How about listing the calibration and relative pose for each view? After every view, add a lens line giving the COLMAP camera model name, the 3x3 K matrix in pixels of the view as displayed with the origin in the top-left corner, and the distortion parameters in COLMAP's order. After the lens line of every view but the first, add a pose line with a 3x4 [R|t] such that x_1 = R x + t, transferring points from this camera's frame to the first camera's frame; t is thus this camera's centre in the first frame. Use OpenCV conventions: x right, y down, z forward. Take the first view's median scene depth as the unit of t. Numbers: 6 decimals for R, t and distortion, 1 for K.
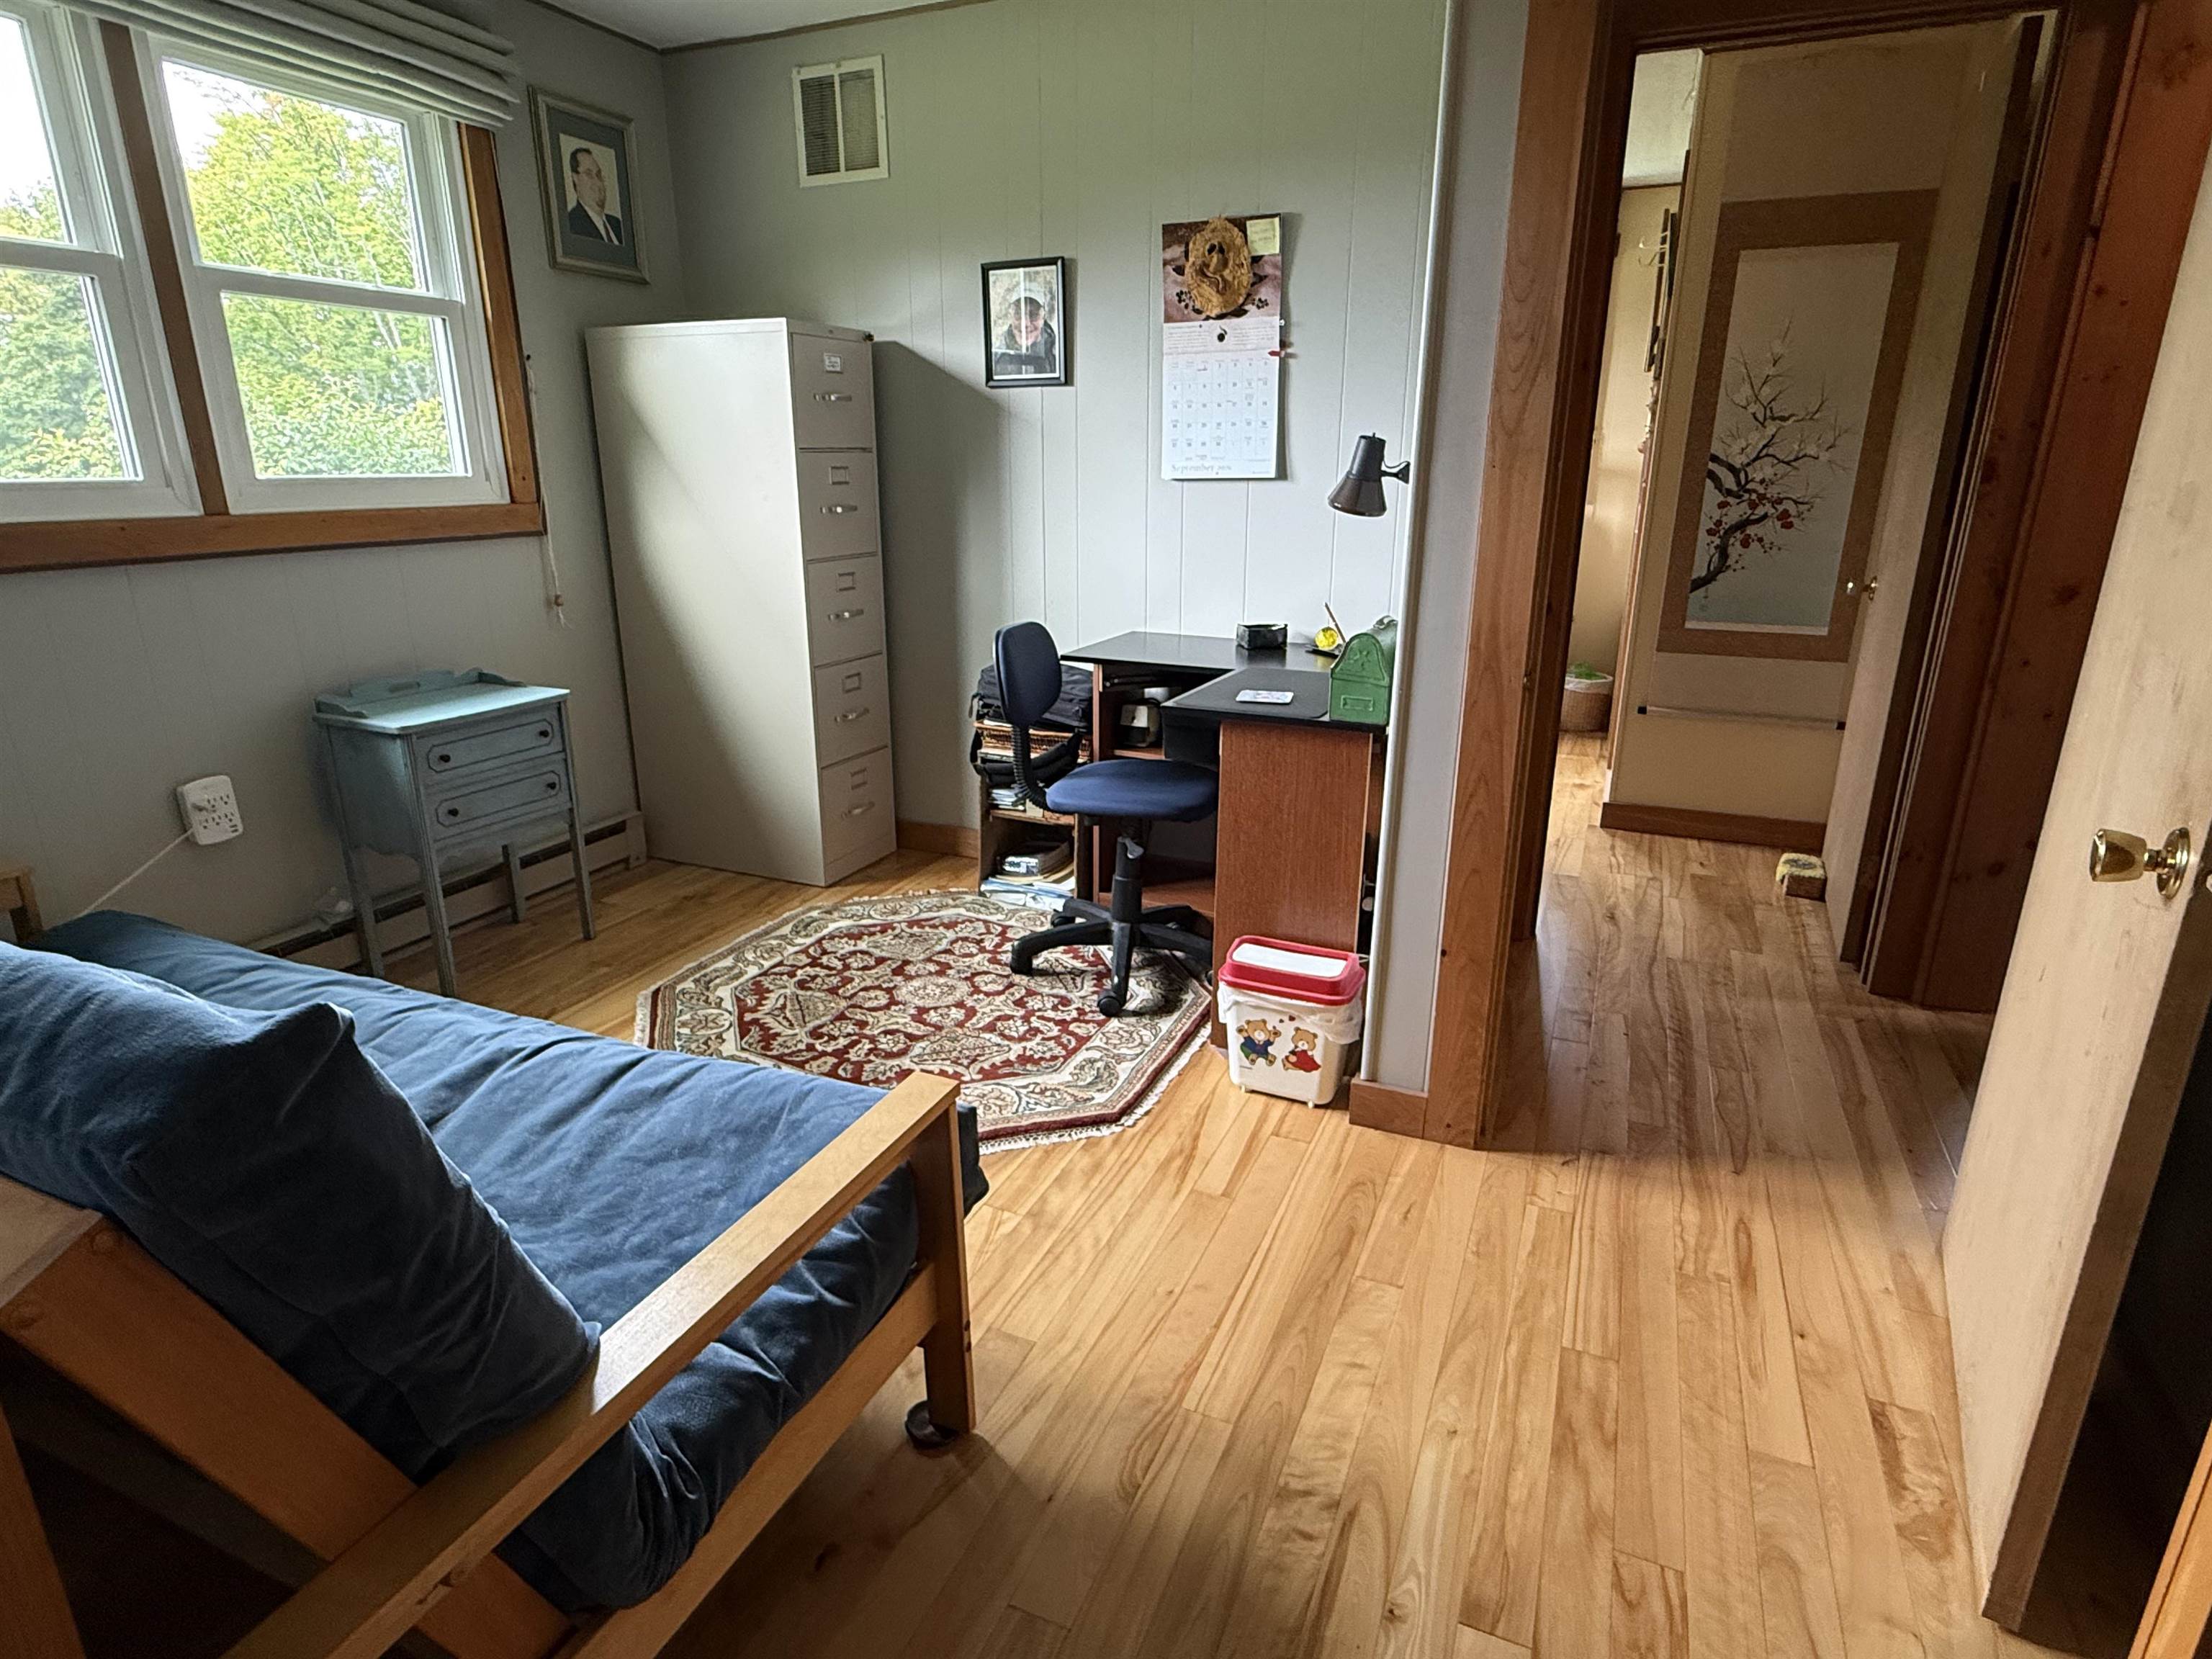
lens RADIAL K [[1183.3, 0, 1106.0], [0, 1183.3, 829.5], [0, 0, 1]] dist [-0.001084, 0.000029]
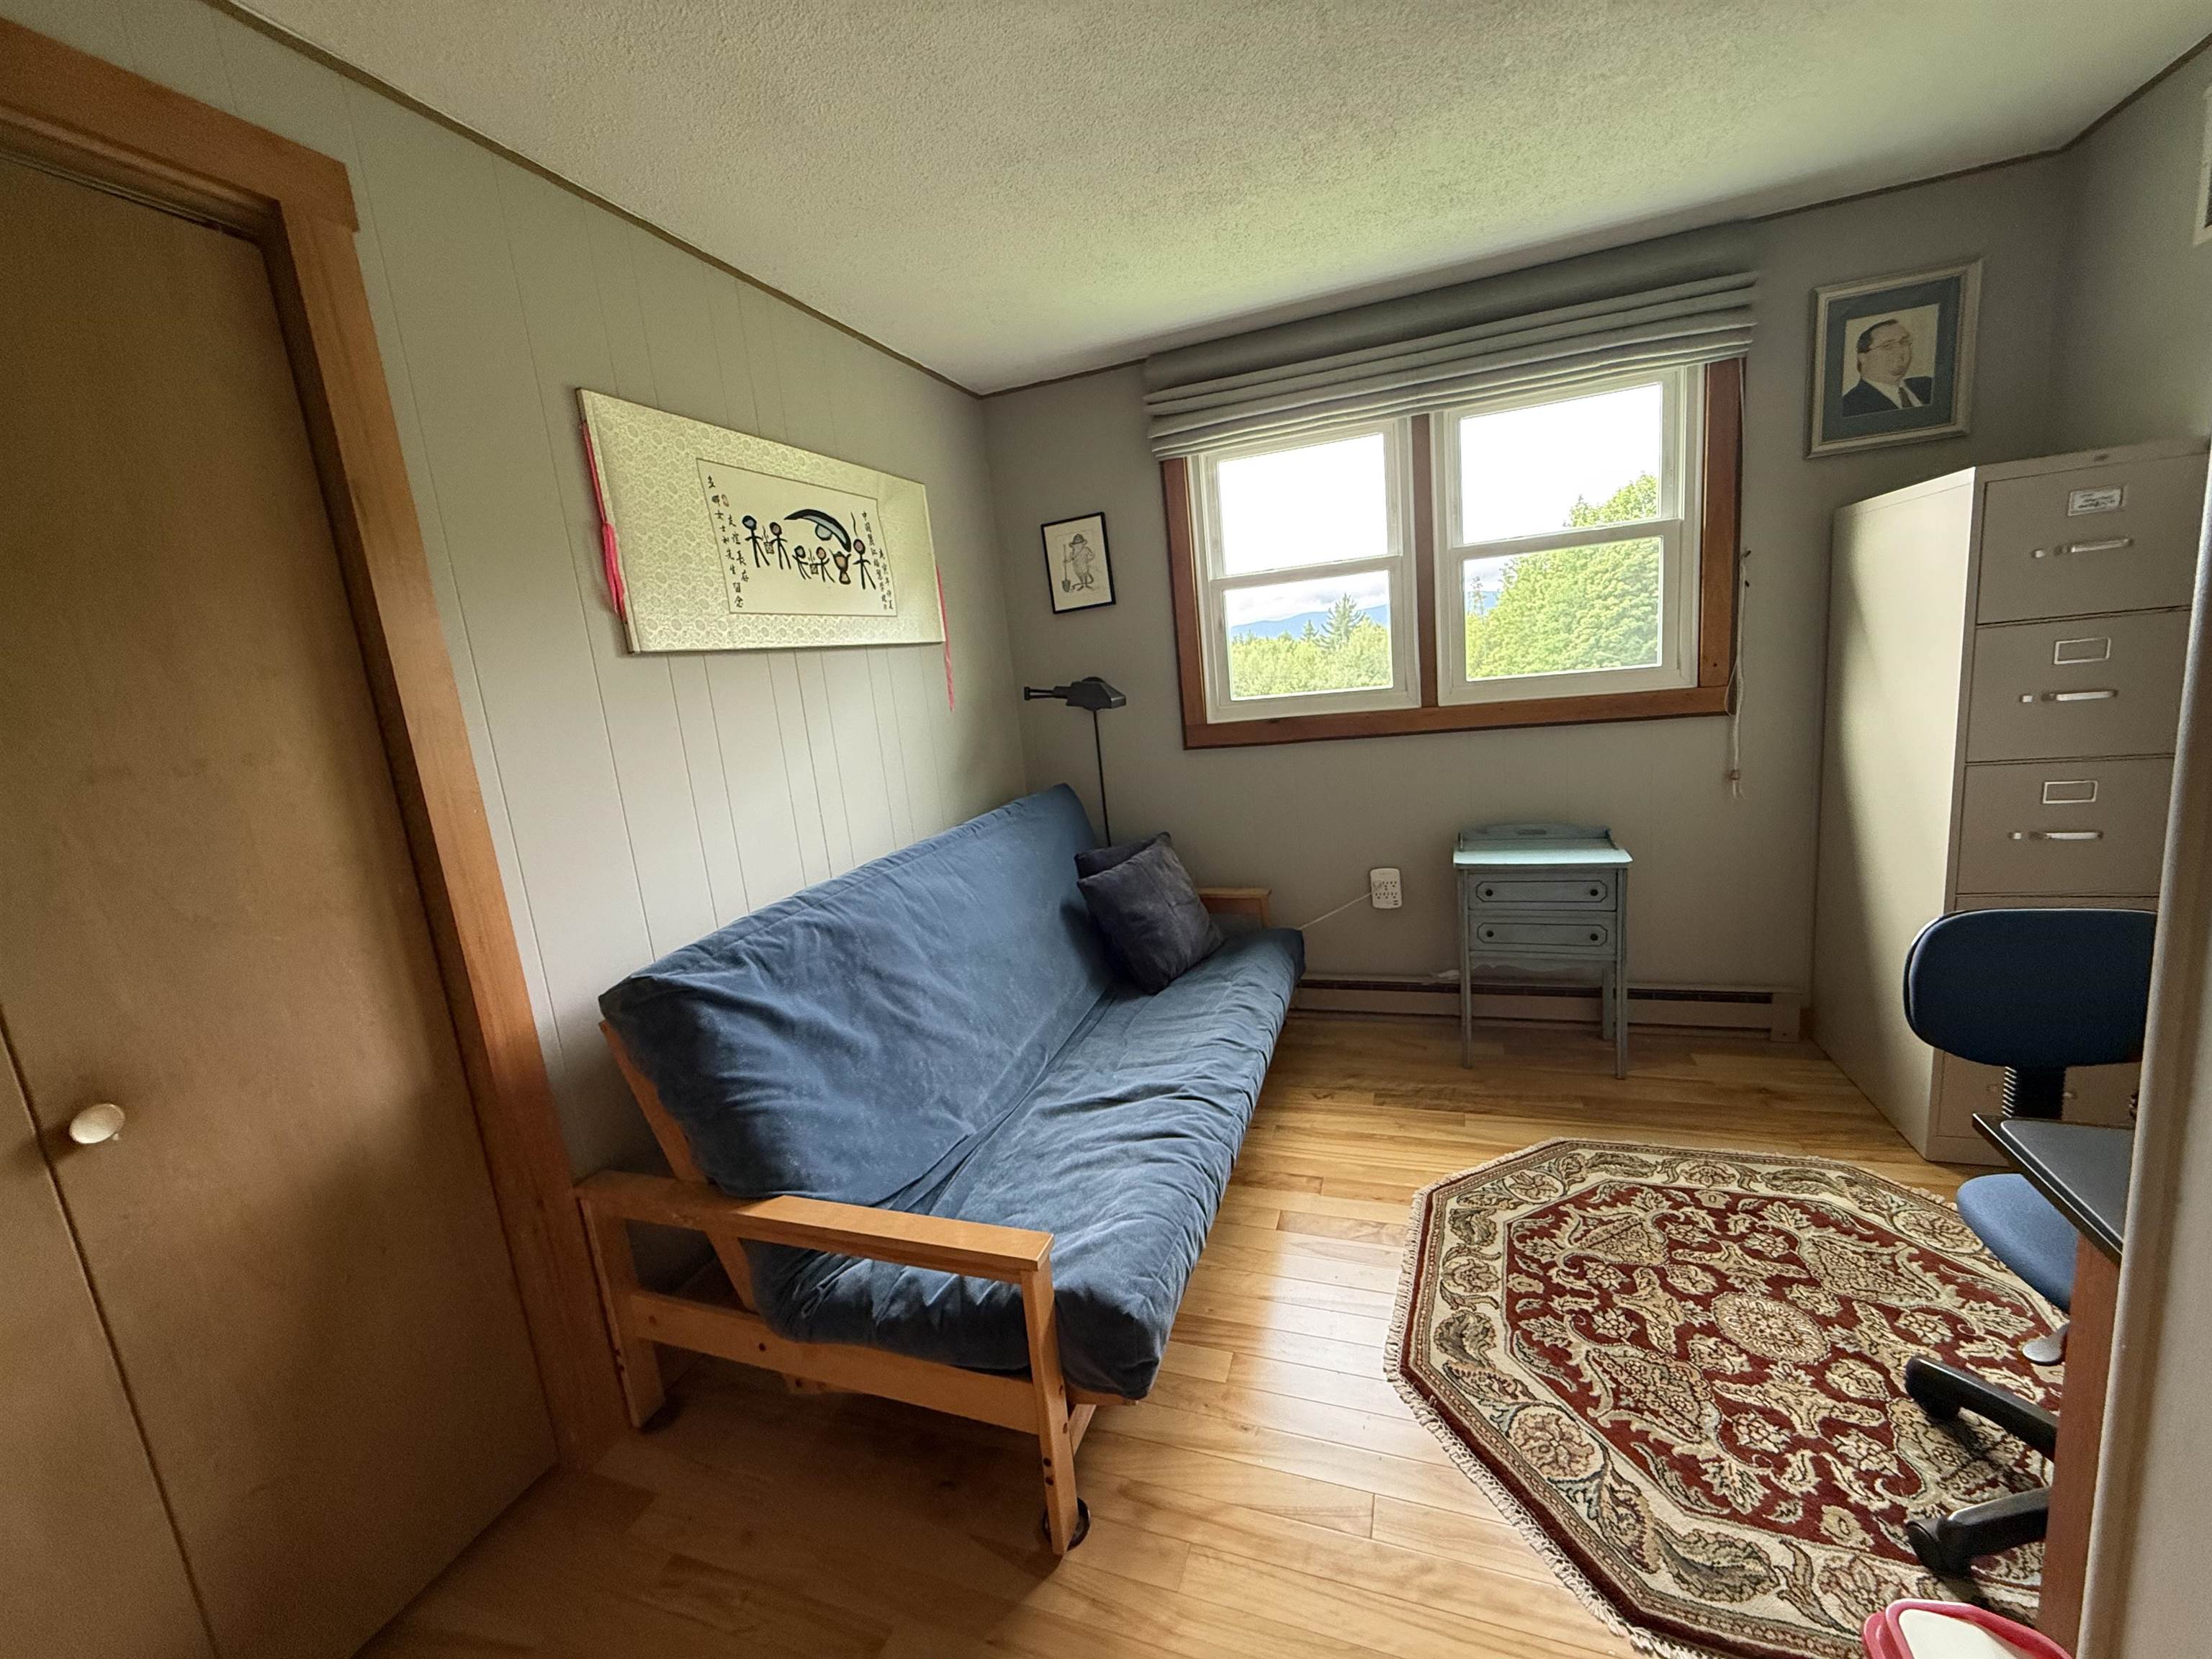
lens RADIAL K [[882.8, 0, 1099.8], [0, 882.8, 826.7], [0, 0, 1]] dist [0.000364, 0.000033]
pose [[0.062796, 0.171216, -0.983230, 0.336930], [-0.204703, 0.966439, 0.155218, -0.180079], [0.976808, 0.191523, 0.095737, 0.435665]]
